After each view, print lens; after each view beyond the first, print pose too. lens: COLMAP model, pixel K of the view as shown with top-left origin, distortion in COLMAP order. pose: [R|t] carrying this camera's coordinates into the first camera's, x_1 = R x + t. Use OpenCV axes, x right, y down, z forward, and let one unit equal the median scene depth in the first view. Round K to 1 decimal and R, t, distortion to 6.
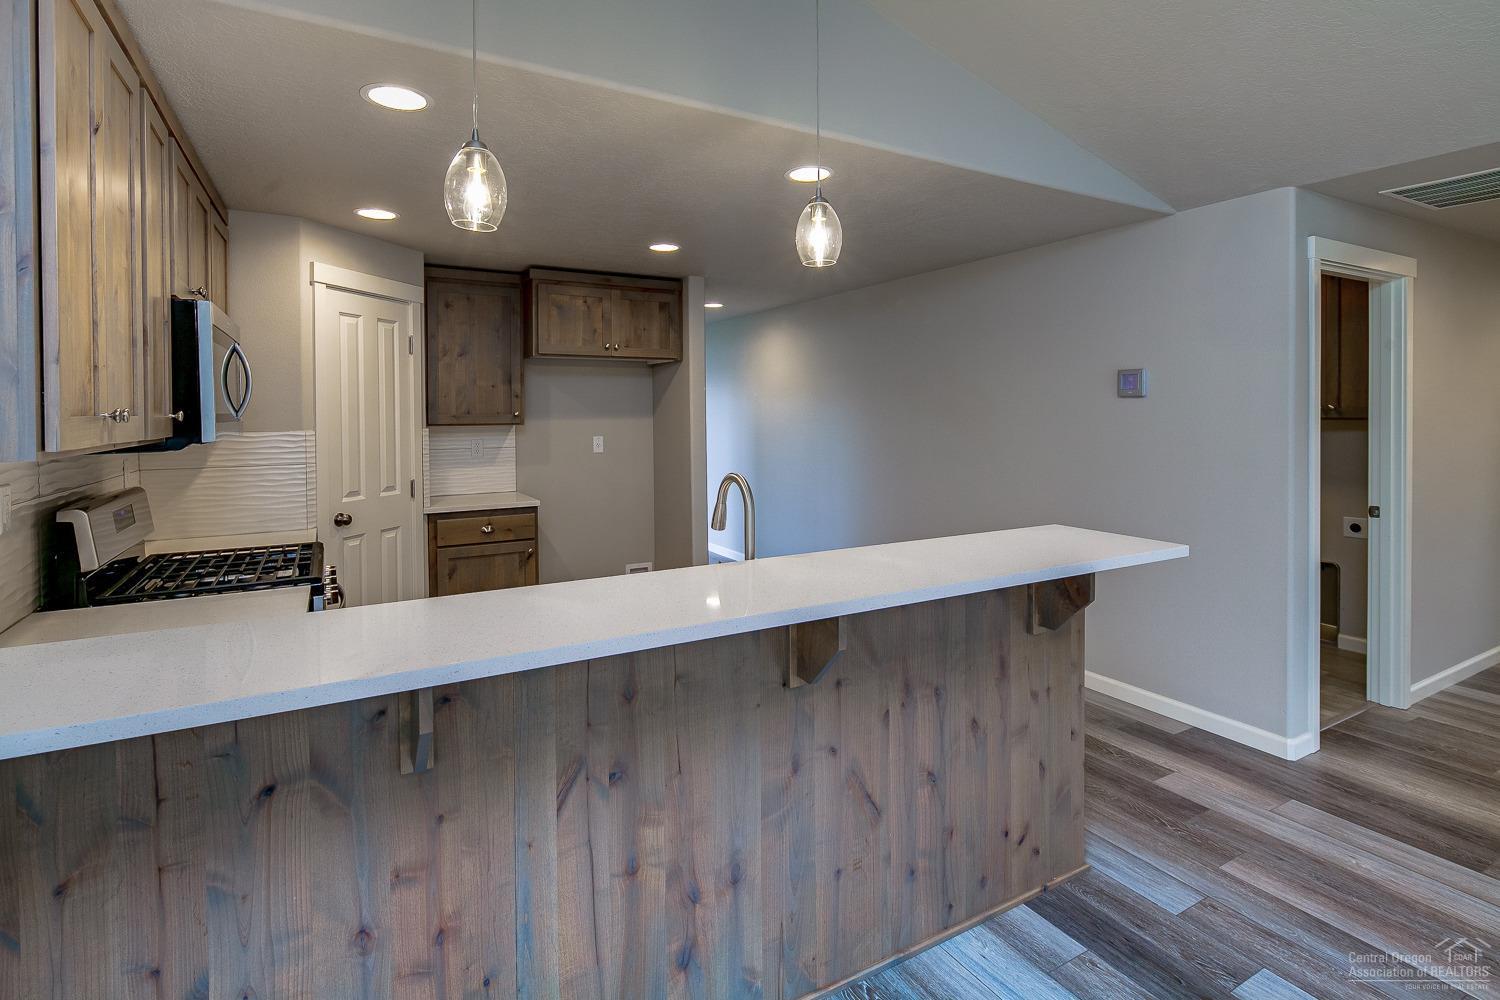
lens RADIAL K [[738.9, 0, 750.5], [0, 738.9, 407.8], [0, 0, 1]] dist [-0.000870, -0.000575]
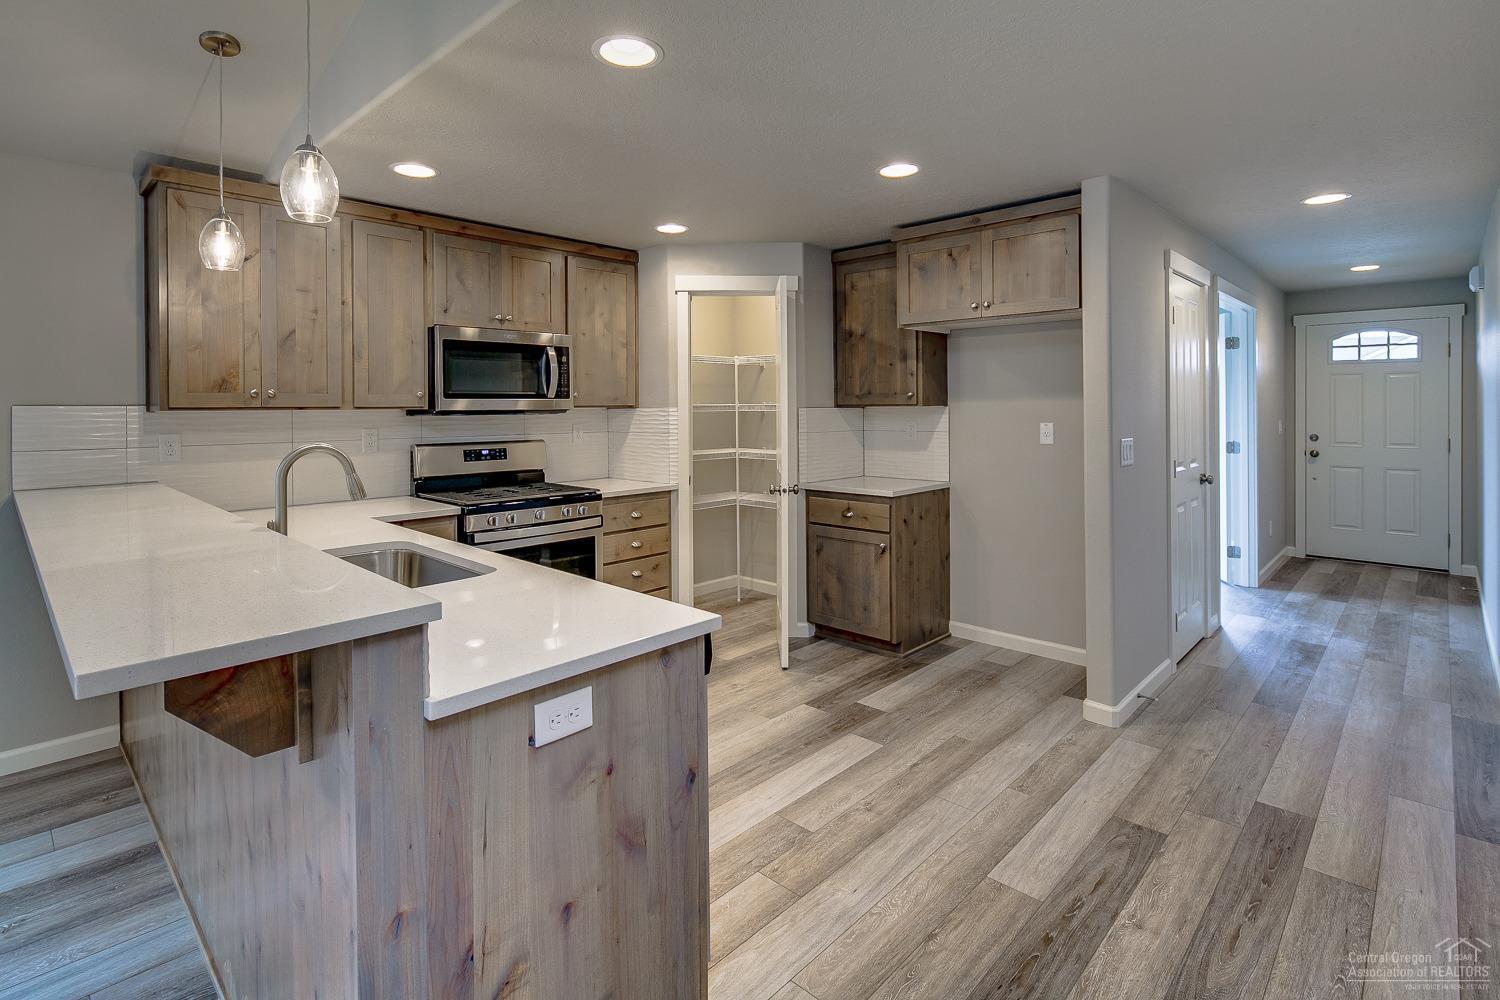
lens RADIAL K [[738.9, 0, 750.5], [0, 738.9, 407.8], [0, 0, 1]] dist [-0.000870, -0.000575]
pose [[0.288325, 0.006577, -0.957510, 0.529661], [0.009273, 0.999910, 0.009661, 0.015872], [0.957488, -0.011664, 0.288238, 0.599343]]
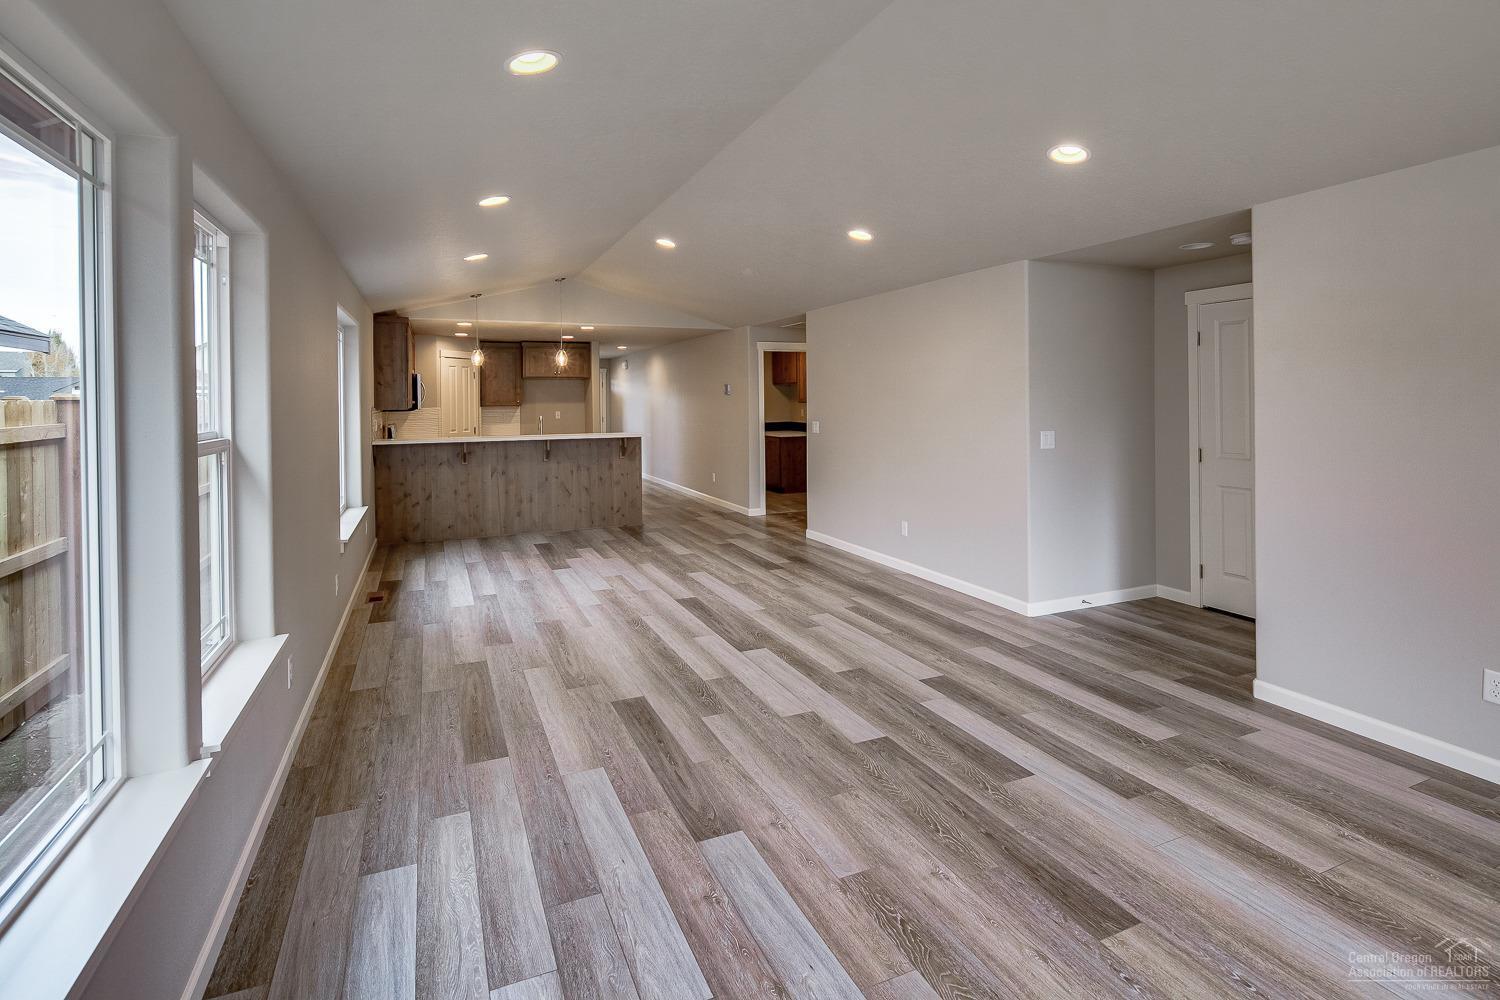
lens RADIAL K [[738.9, 0, 750.5], [0, 738.9, 407.8], [0, 0, 1]] dist [-0.000870, -0.000575]
pose [[0.993525, 0.000303, -0.113612, 0.770352], [0.001791, 0.999830, 0.018335, -0.014914], [0.113598, -0.018419, 0.993356, -1.420184]]
